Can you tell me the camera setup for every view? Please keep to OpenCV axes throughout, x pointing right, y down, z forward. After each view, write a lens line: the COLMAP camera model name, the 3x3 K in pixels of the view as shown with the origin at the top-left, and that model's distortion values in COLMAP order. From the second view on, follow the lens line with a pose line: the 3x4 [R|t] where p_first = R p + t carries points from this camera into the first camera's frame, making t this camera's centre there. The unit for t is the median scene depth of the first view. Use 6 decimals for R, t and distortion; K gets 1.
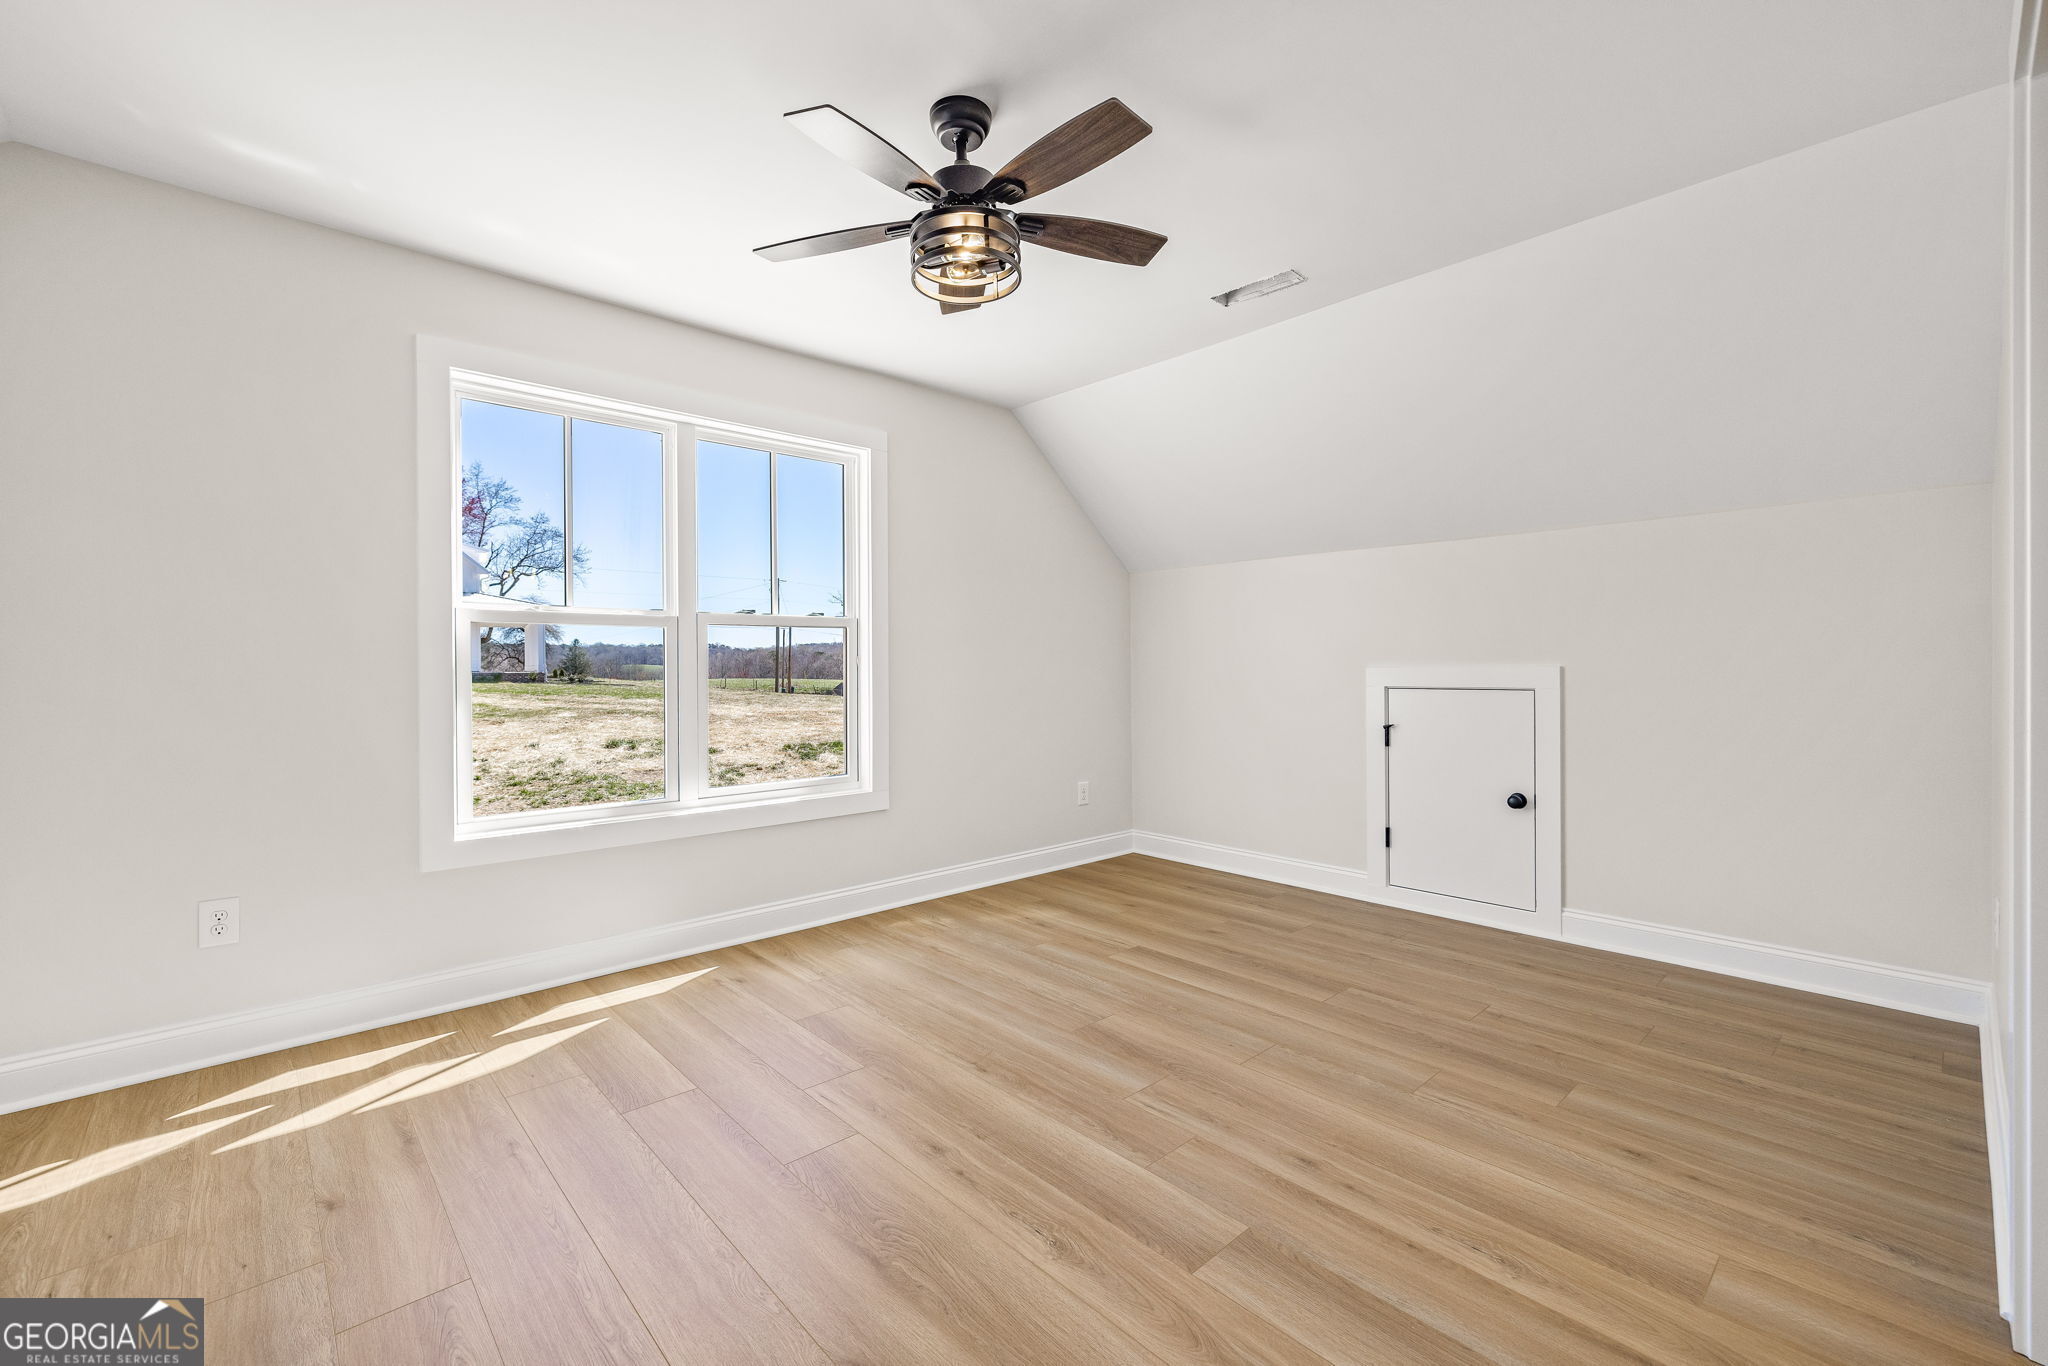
lens RADIAL K [[859.2, 0, 1020.6], [0, 859.2, 669.3], [0, 0, 1]] dist [-0.001058, -0.000035]
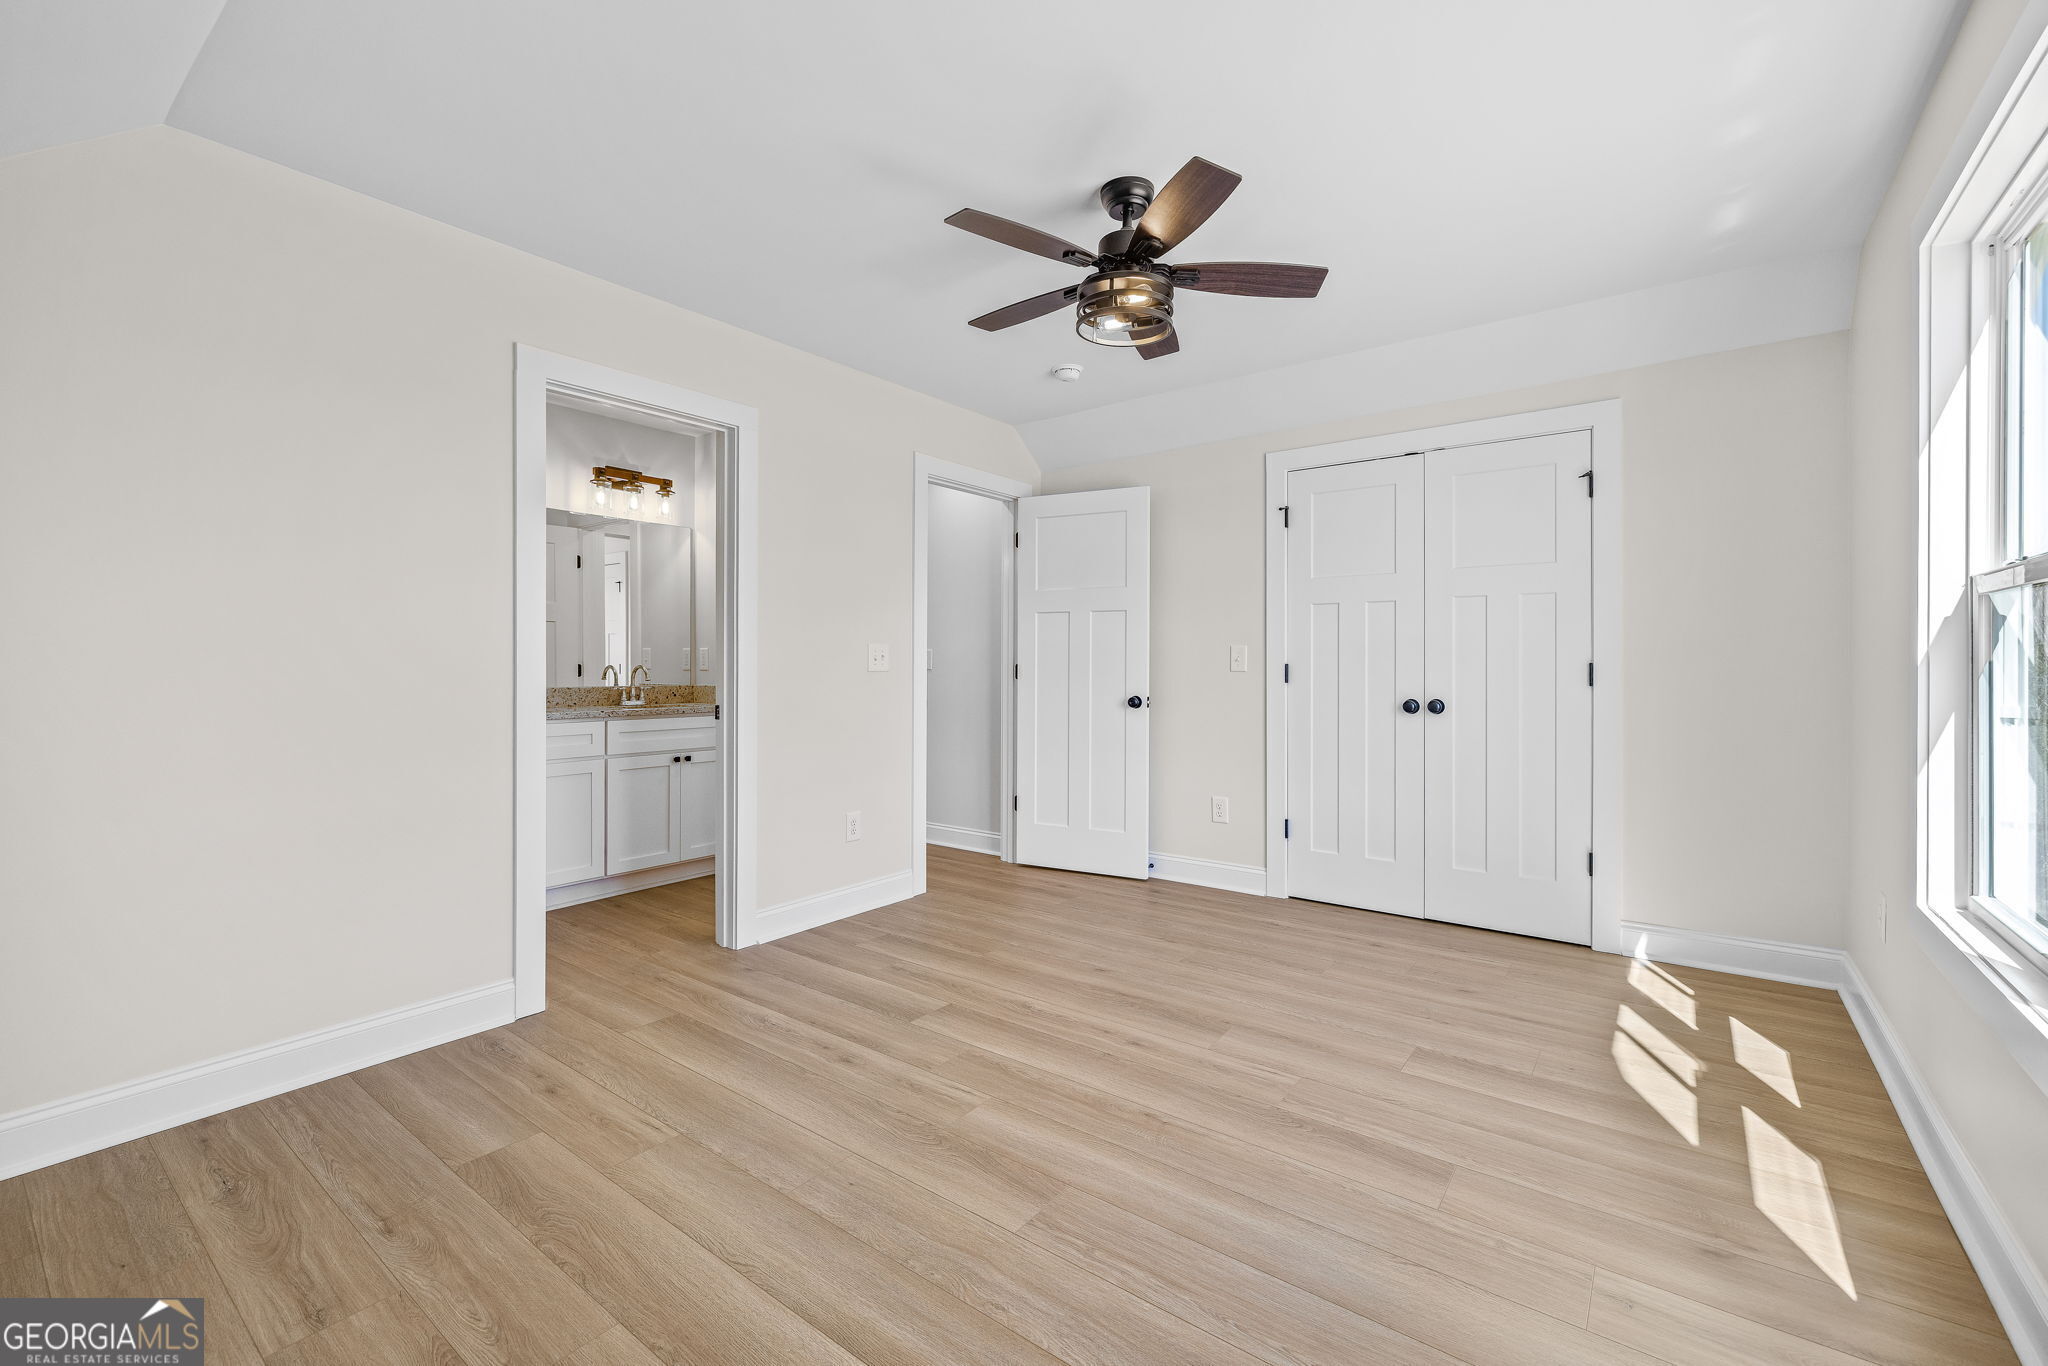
lens RADIAL K [[859.2, 0, 1020.6], [0, 859.2, 669.3], [0, 0, 1]] dist [-0.001058, -0.000035]
pose [[-0.984192, 0.005214, -0.177028, 0.264357], [0.003380, 0.999938, 0.010657, -0.011149], [0.177073, 0.009890, -0.984148, 2.000859]]
